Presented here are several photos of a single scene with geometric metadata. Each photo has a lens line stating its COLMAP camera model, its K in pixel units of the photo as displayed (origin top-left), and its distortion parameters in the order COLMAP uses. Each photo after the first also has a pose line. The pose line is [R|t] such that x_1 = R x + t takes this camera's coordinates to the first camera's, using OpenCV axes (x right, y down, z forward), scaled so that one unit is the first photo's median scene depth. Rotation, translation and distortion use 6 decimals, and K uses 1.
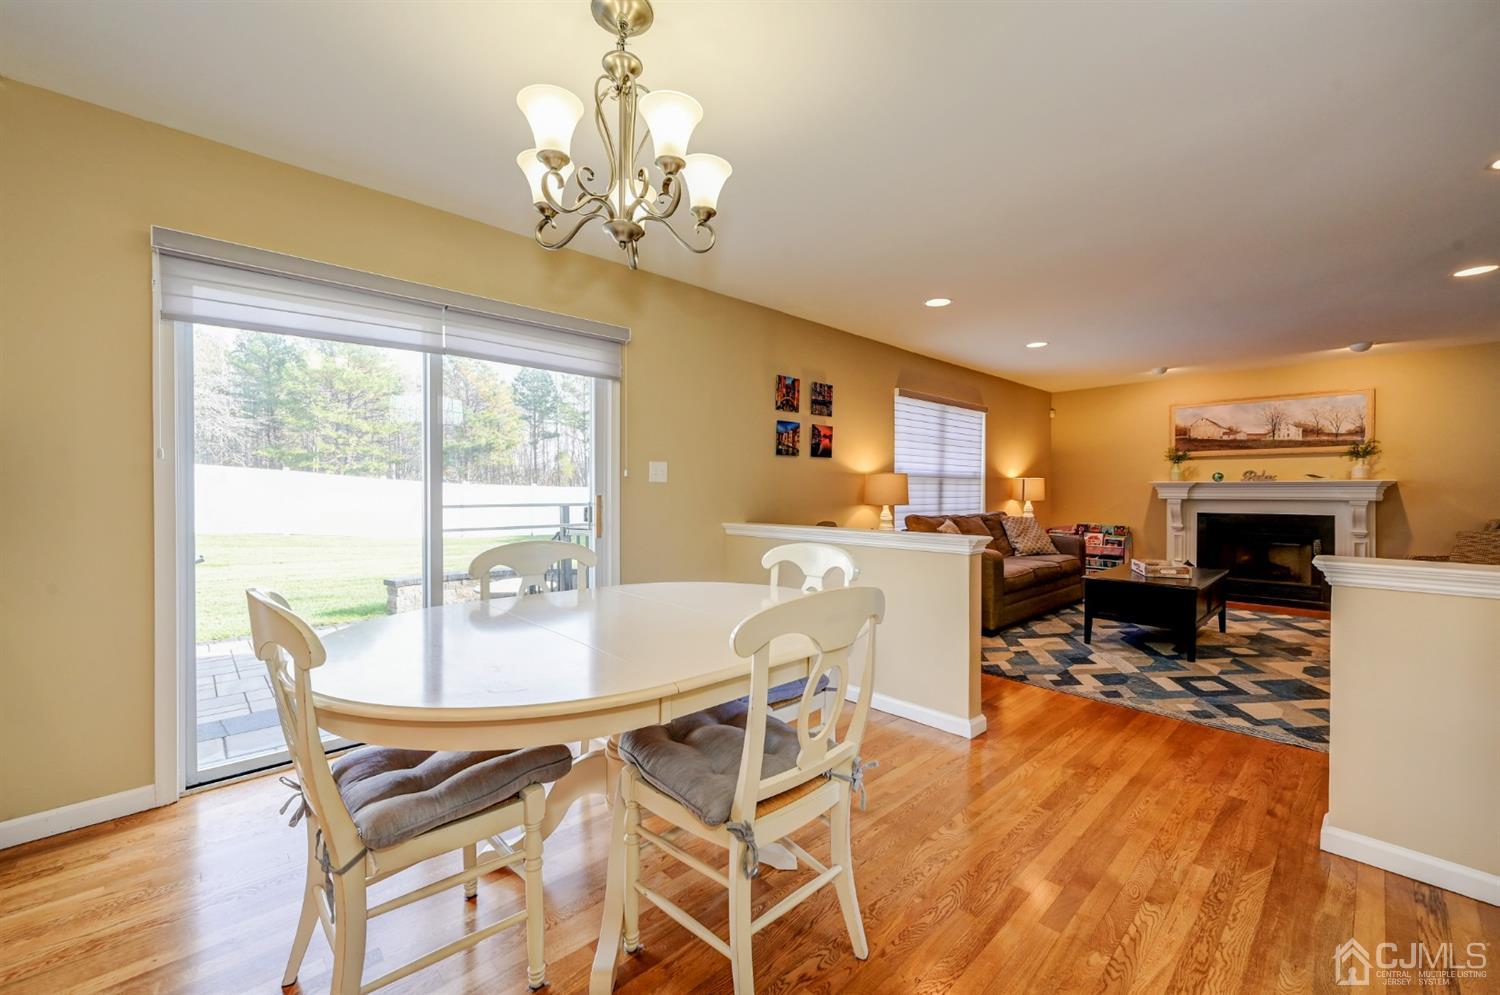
lens RADIAL K [[591.4, 0, 750.0], [0, 591.4, 497.5], [0, 0, 1]] dist [0.001204, 0.000033]
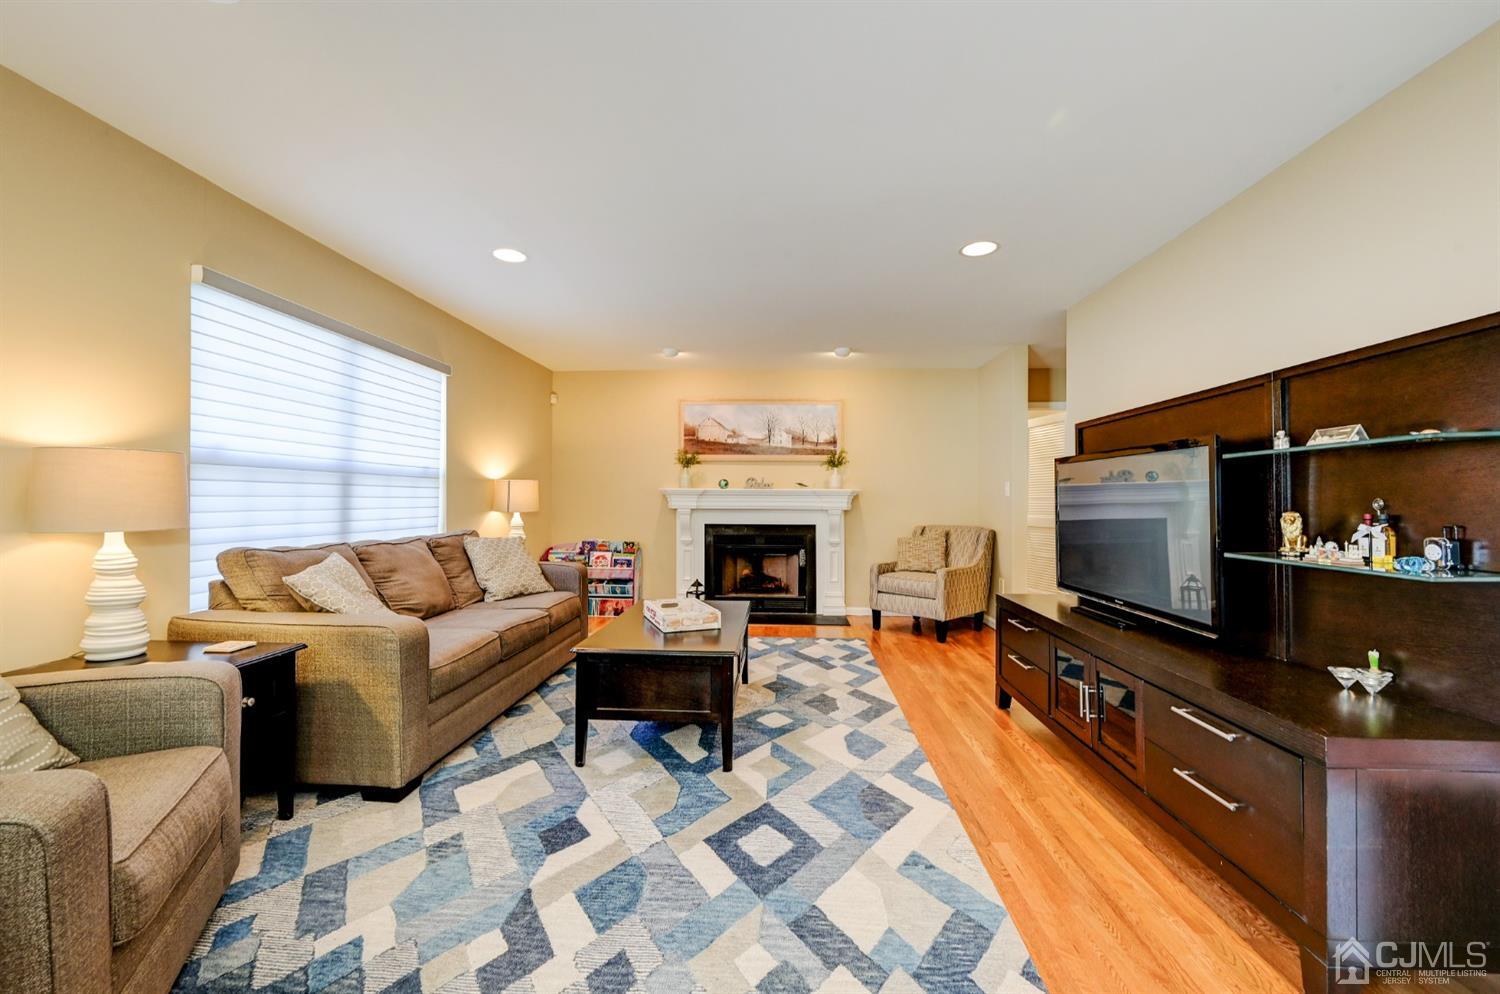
lens RADIAL K [[591.4, 0, 750.0], [0, 591.4, 497.0], [0, 0, 1]] dist [0.001204, 0.000033]
pose [[0.725049, 0.007266, 0.688658, 0.216195], [0.002066, 0.999917, -0.012725, -0.003446], [-0.688694, 0.010649, 0.724974, 0.345662]]
